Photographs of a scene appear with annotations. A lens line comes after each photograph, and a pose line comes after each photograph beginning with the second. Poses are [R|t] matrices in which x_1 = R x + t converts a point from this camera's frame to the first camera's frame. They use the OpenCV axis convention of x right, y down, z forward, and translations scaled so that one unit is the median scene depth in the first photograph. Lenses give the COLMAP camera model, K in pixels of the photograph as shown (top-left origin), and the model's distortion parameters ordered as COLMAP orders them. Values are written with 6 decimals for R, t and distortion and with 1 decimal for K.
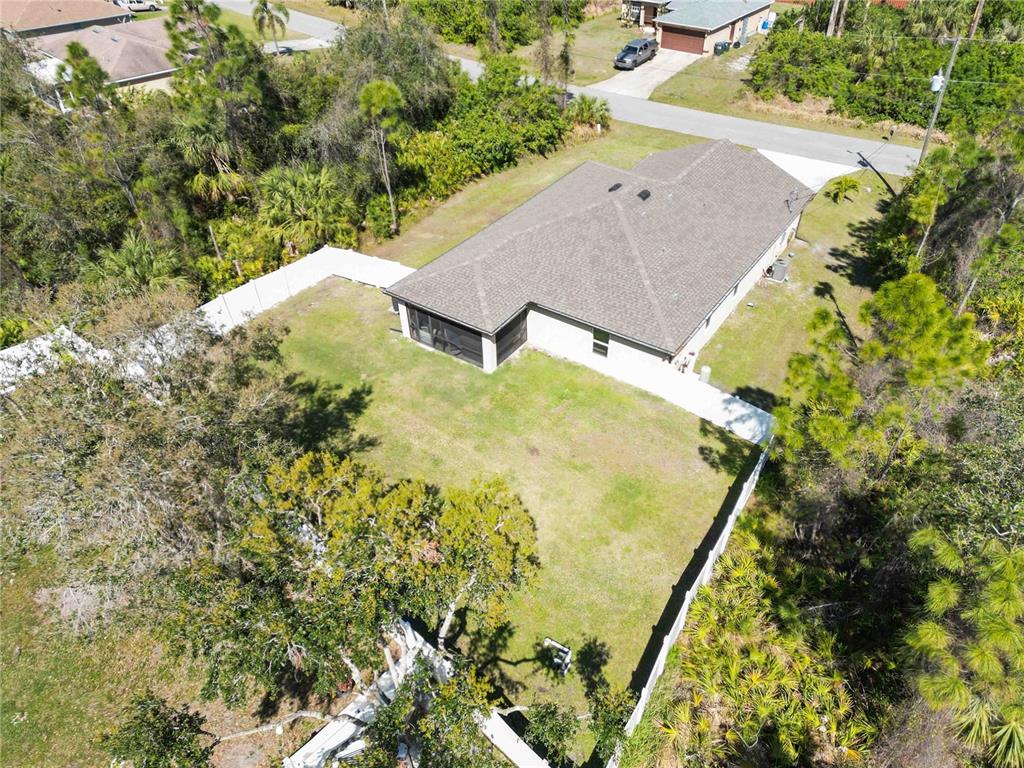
lens RADIAL K [[710.5, 0, 511.9], [0, 710.5, 389.9], [0, 0, 1]] dist [0.020624, -0.004597]
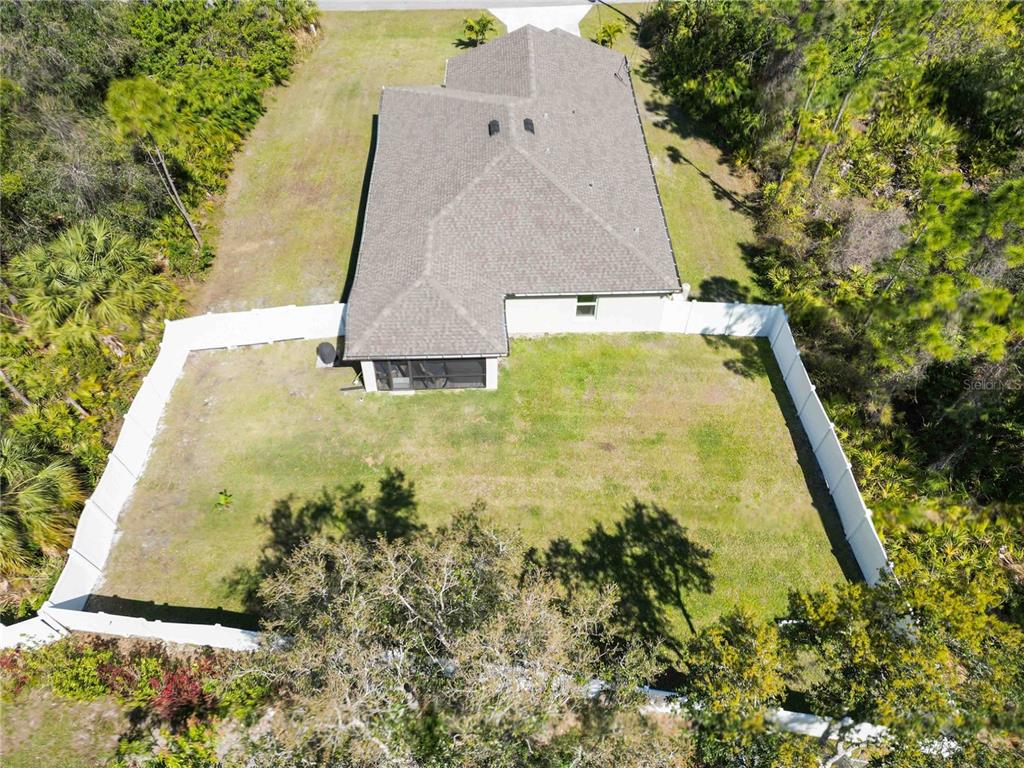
lens RADIAL K [[710.5, 0, 511.9], [0, 710.5, 389.9], [0, 0, 1]] dist [0.020624, -0.004597]
pose [[0.807524, -0.463469, 0.364832, -0.297251], [0.376051, 0.881061, 0.286910, -0.233724], [-0.454413, -0.094492, 0.885765, 0.175671]]
